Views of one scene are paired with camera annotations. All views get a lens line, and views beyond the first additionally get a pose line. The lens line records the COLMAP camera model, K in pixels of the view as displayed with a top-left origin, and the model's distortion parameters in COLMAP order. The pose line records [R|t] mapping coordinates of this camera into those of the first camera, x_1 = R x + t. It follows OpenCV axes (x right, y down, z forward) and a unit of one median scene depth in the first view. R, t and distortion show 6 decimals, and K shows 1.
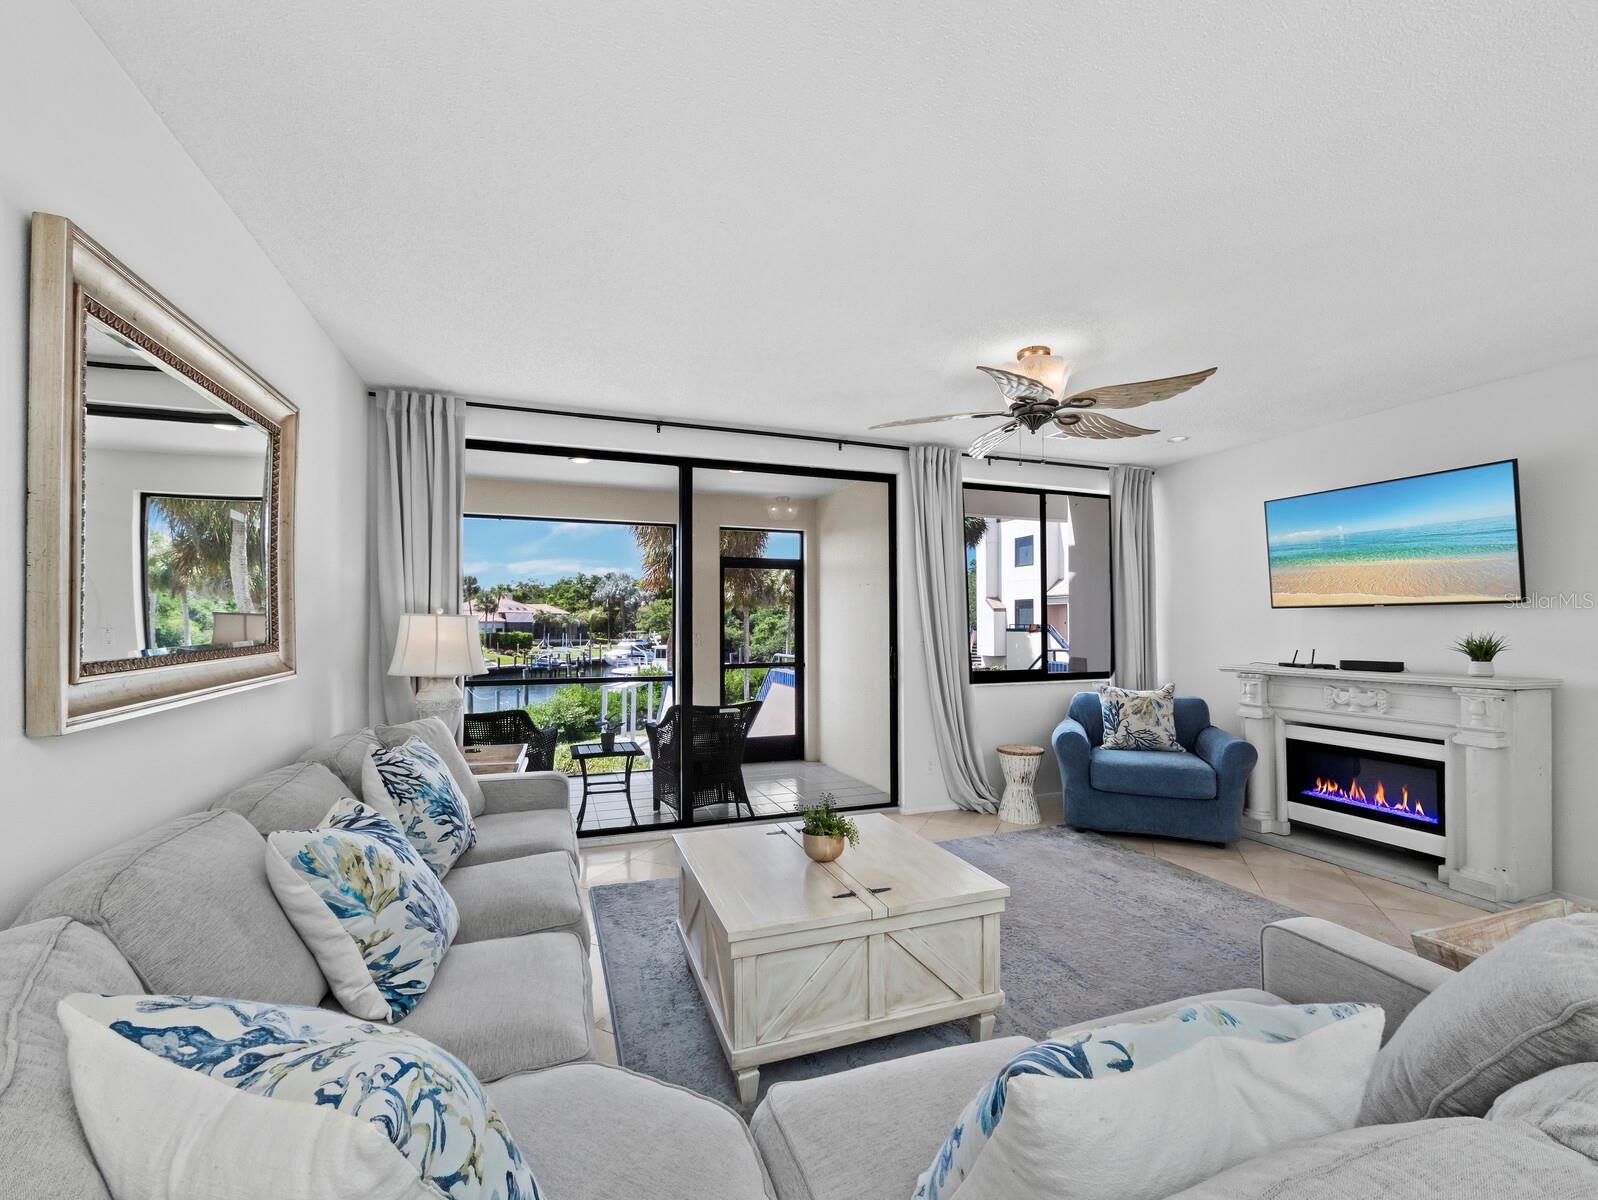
lens RADIAL K [[679.6, 0, 799.8], [0, 679.6, 626.4], [0, 0, 1]] dist [-0.004308, 0.000021]
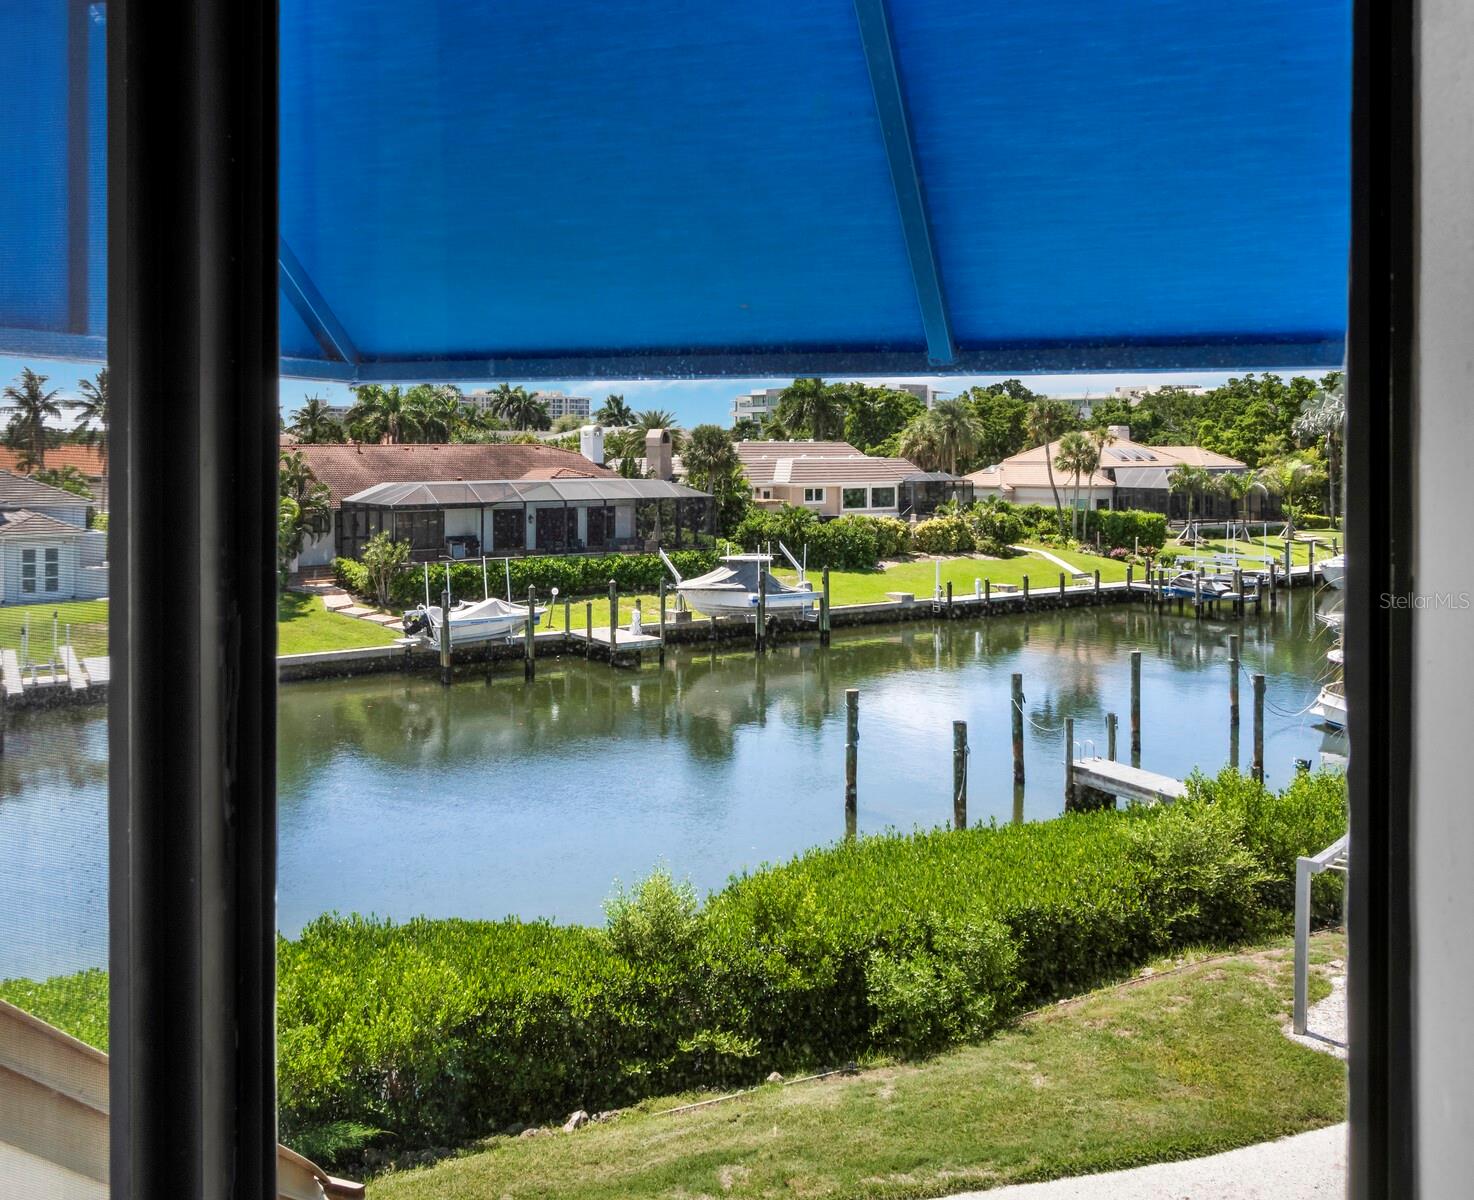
lens RADIAL K [[1315.9, 0, 719.2], [0, 1315.9, 457.0], [0, 0, 1]] dist [-0.003786, -0.008001]
pose [[0.757214, 0.002546, -0.653162, -0.269338], [0.000315, 0.999991, 0.004264, -0.586836], [0.653167, -0.003434, 0.757206, 1.110916]]
